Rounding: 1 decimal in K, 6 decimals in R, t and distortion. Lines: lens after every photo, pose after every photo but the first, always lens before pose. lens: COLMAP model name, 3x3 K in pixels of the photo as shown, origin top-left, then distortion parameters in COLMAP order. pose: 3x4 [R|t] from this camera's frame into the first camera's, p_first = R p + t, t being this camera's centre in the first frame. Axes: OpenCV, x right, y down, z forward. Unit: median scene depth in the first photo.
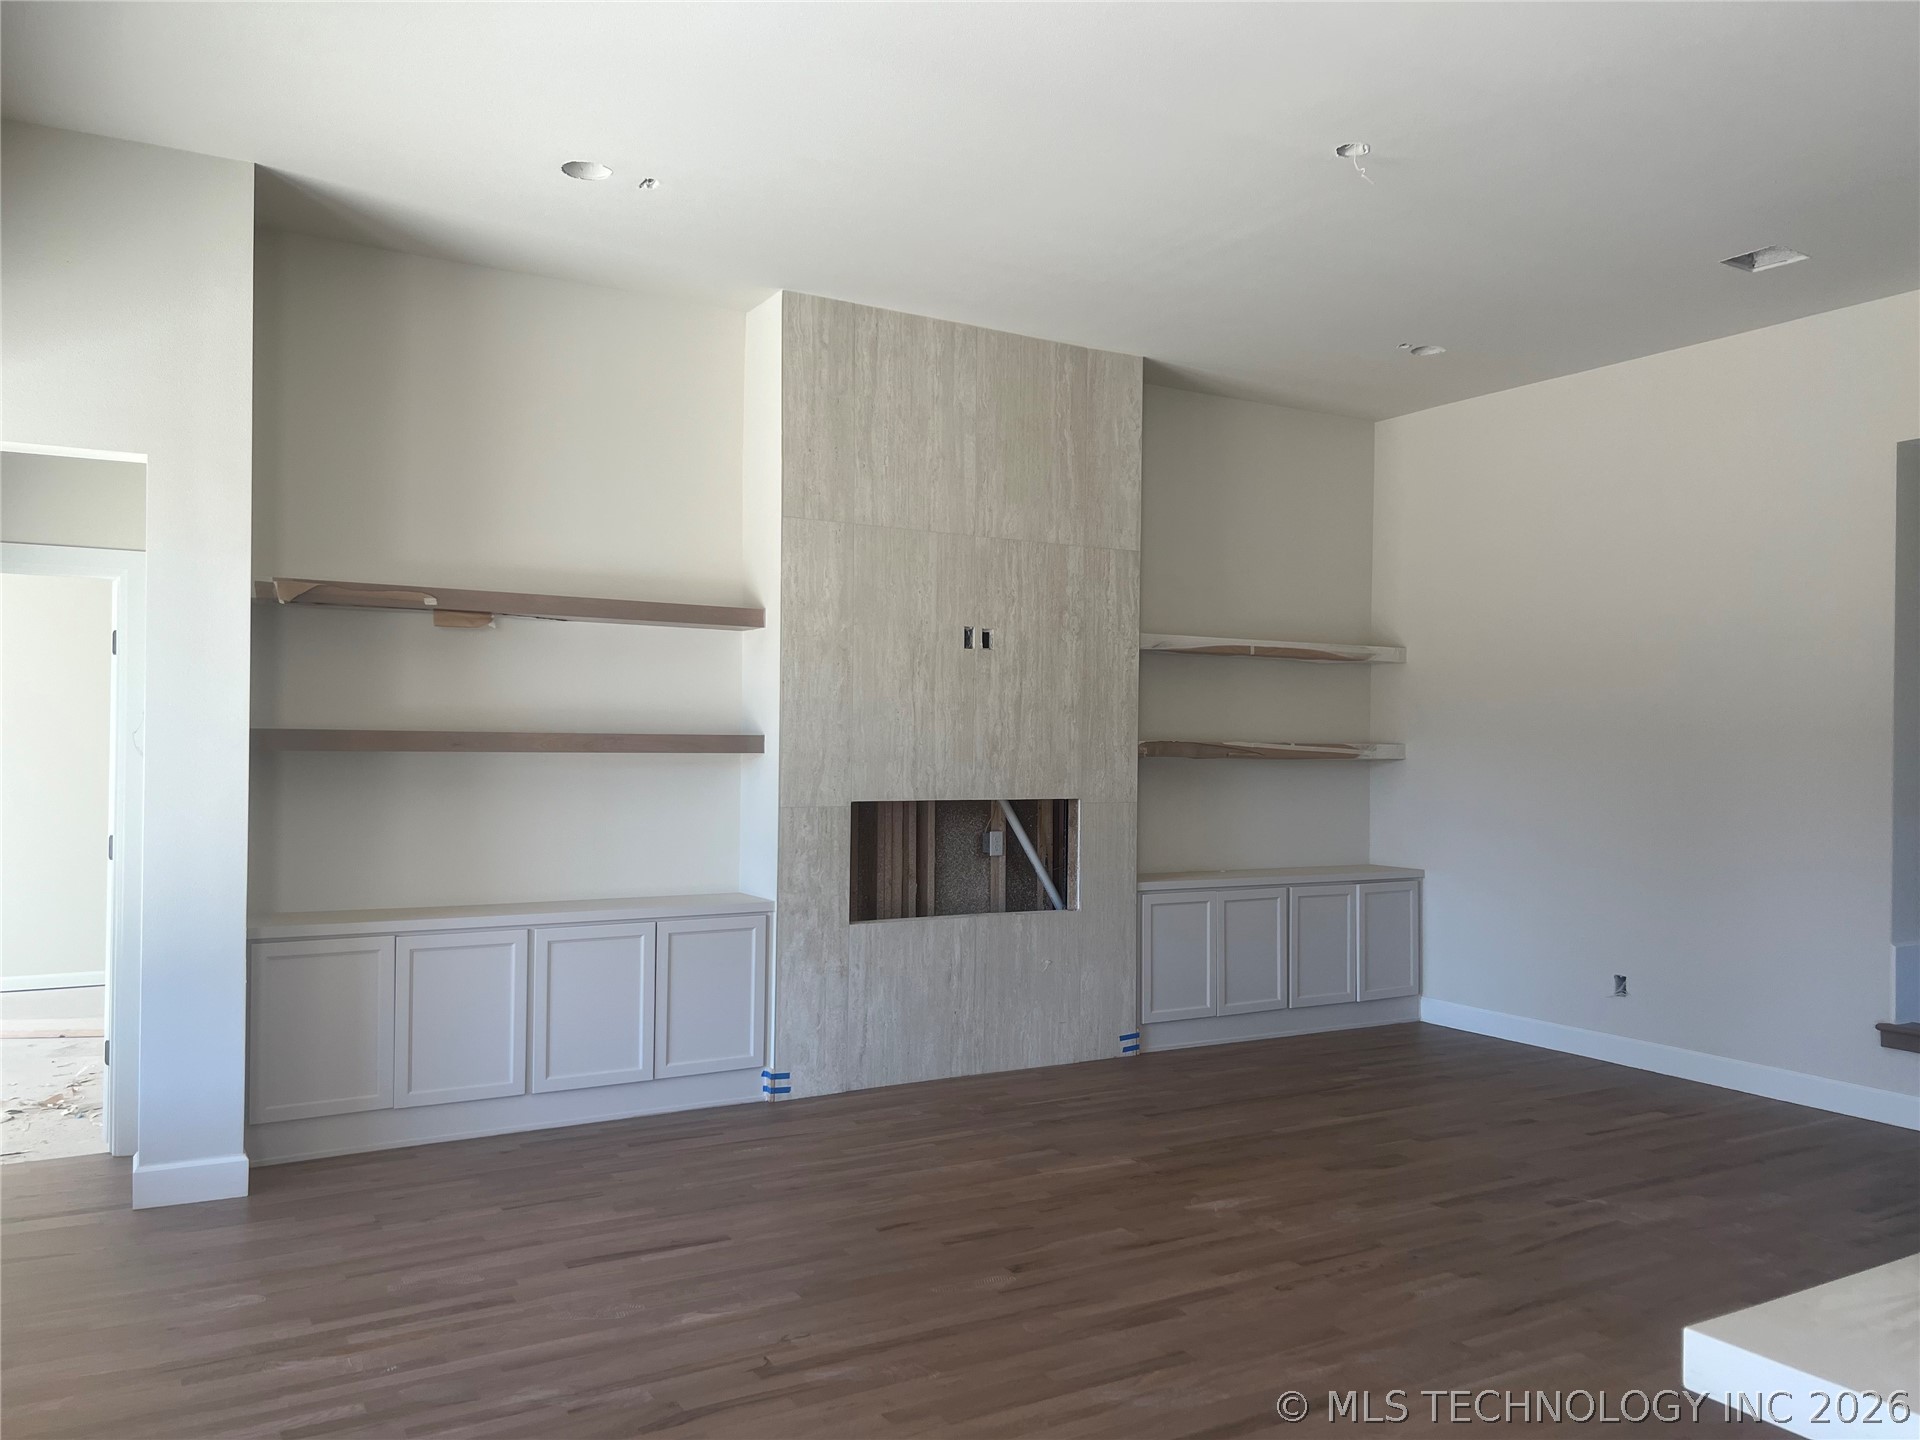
lens RADIAL K [[1452.4, 0, 957.4], [0, 1452.4, 722.2], [0, 0, 1]] dist [0.068739, -0.048727]
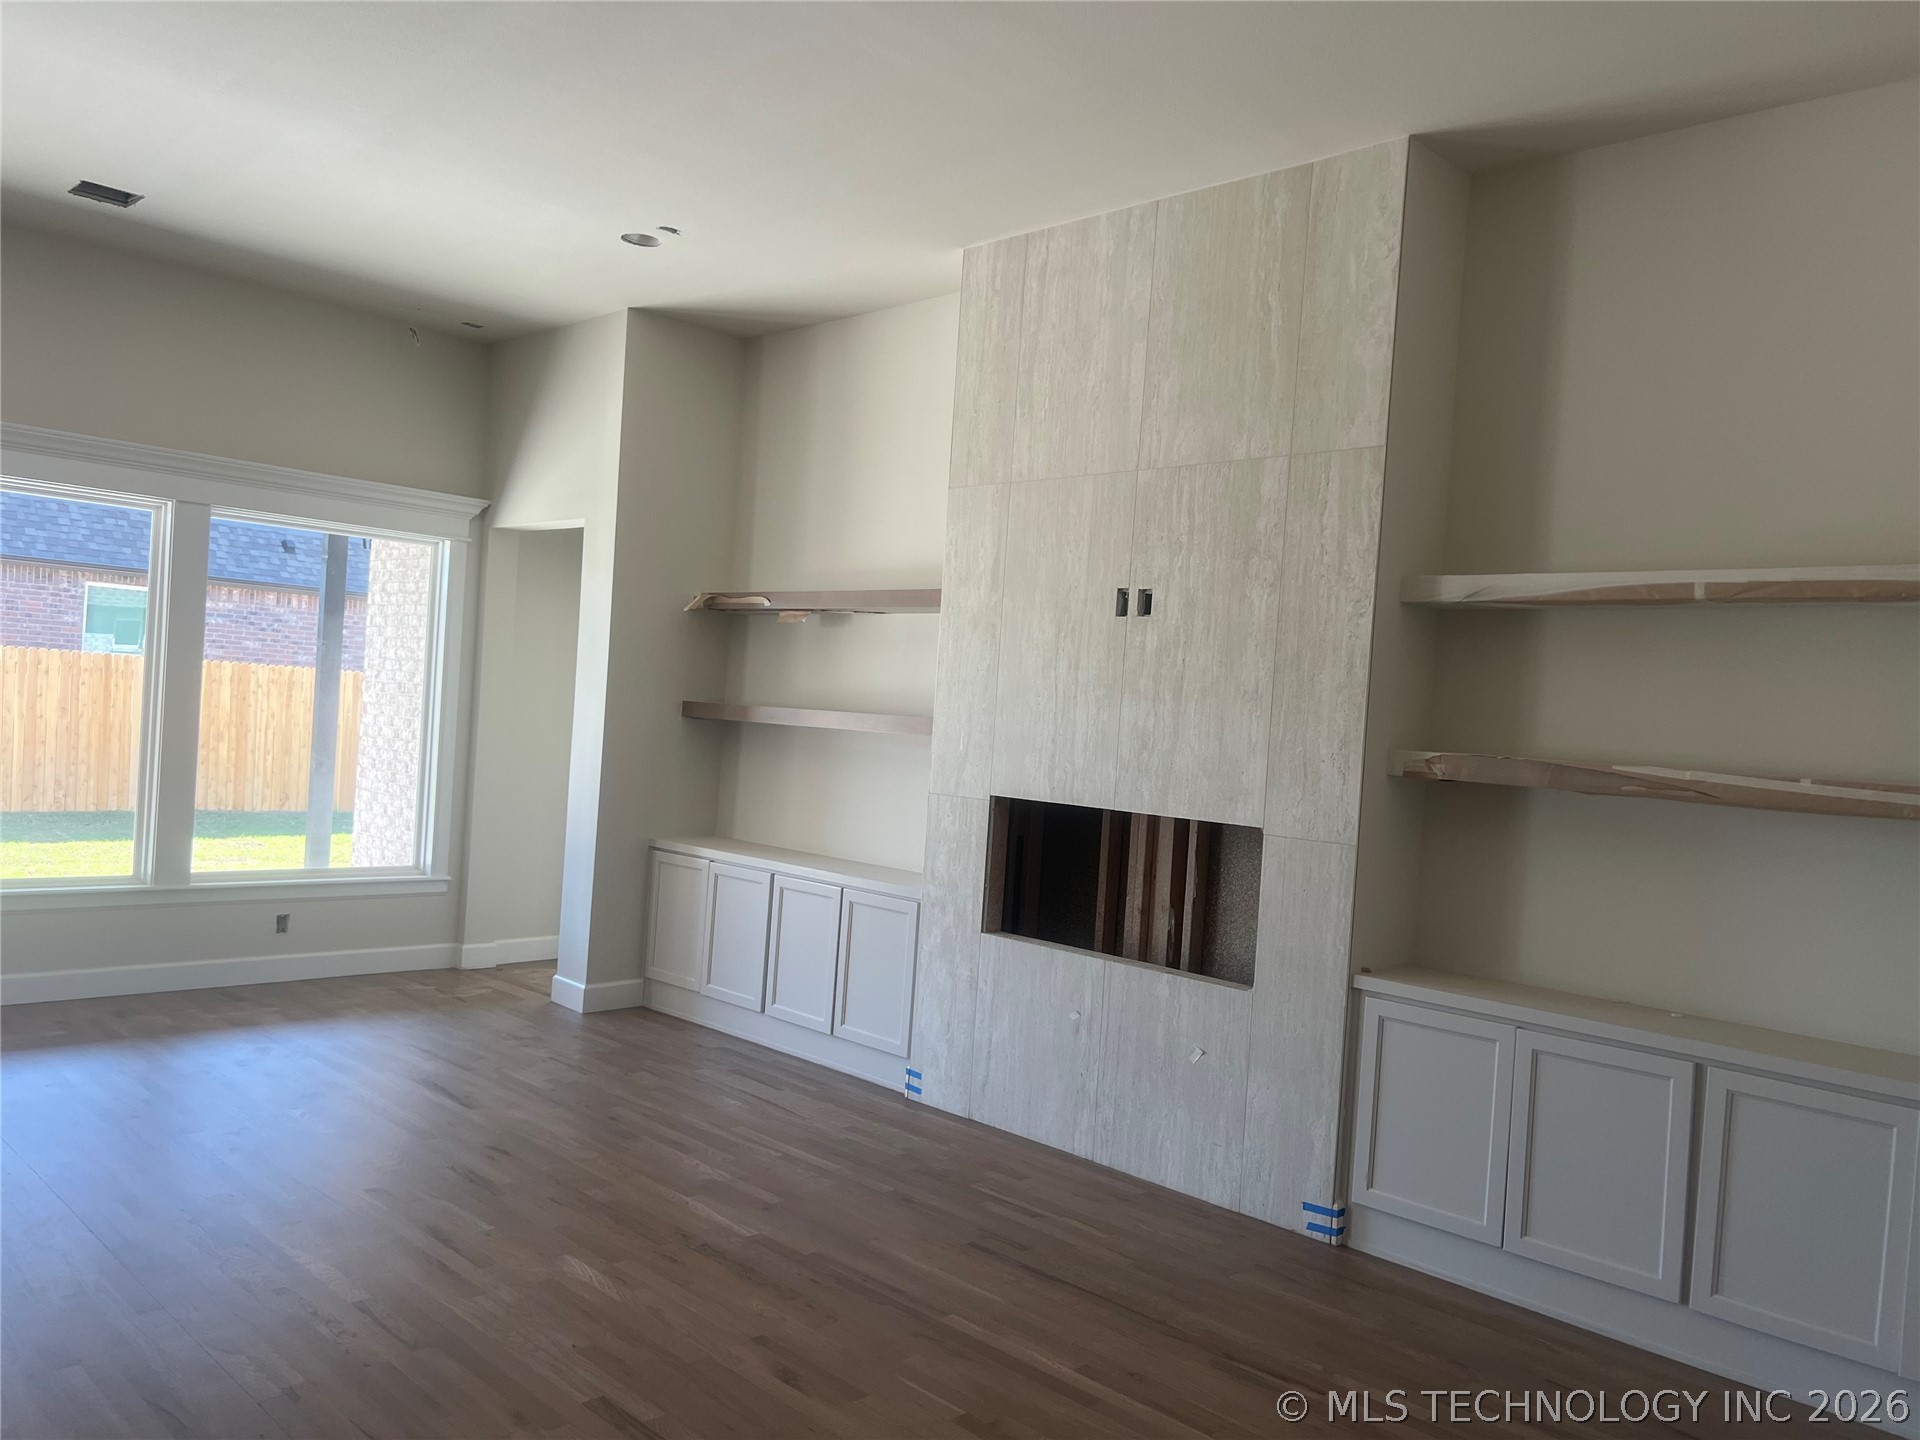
lens RADIAL K [[1452.4, 0, 951.9], [0, 1452.4, 717.7], [0, 0, 1]] dist [0.068739, -0.048727]
pose [[0.239525, 0.008019, -0.970857, 0.758844], [-0.045407, 0.998964, -0.002951, 0.010745], [0.969828, 0.044791, 0.239641, 0.737305]]
